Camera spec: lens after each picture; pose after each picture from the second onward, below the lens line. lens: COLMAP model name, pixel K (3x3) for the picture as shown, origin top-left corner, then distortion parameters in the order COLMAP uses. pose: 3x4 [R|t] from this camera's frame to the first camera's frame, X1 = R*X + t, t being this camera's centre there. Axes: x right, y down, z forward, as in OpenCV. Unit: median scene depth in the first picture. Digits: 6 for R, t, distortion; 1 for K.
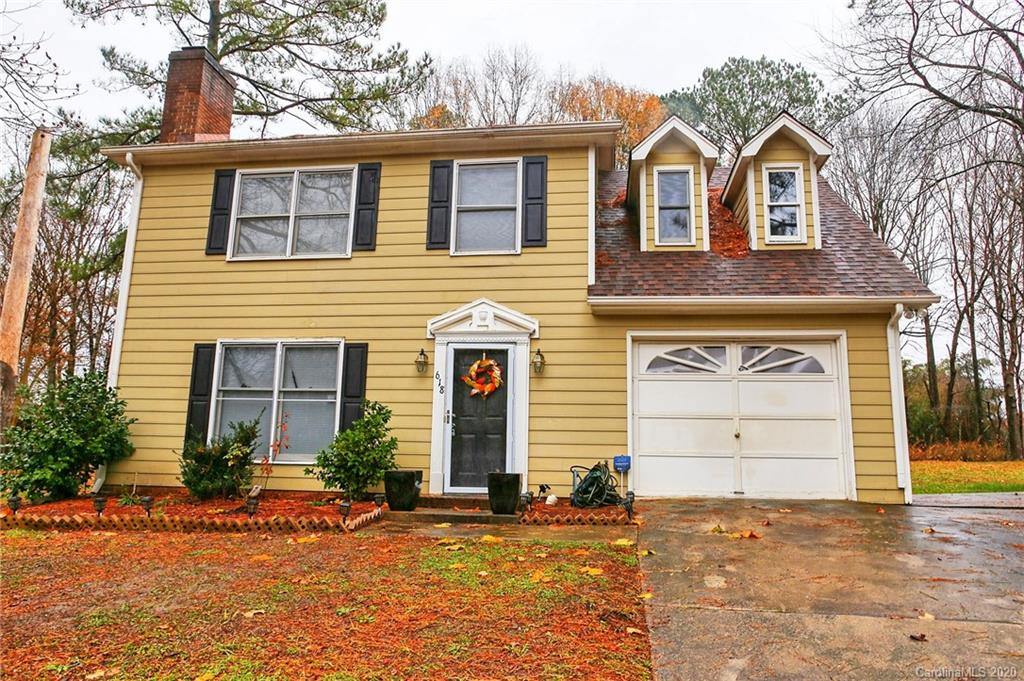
lens RADIAL K [[706.1, 0, 515.0], [0, 706.1, 345.3], [0, 0, 1]] dist [-0.039631, 0.035380]
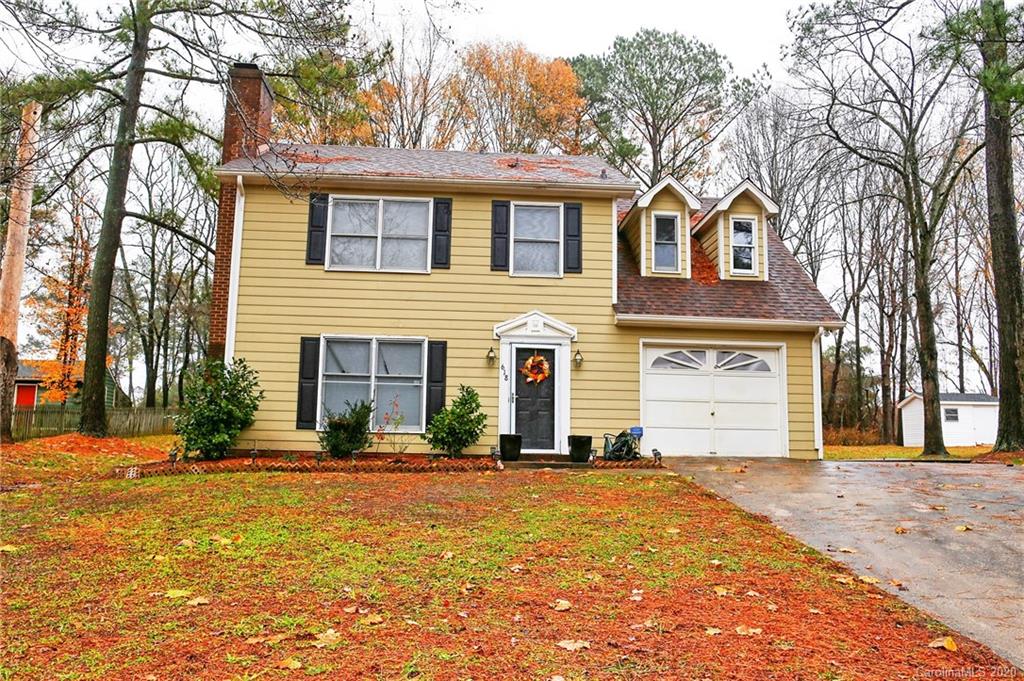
lens RADIAL K [[869.2, 0, 506.1], [0, 869.2, 350.2], [0, 0, 1]] dist [-0.038264, 0.060454]
pose [[0.979736, 0.023925, 0.198858, -0.410886], [-0.032869, 0.998585, 0.041797, -0.055694], [-0.197577, -0.047486, 0.979137, -0.585760]]
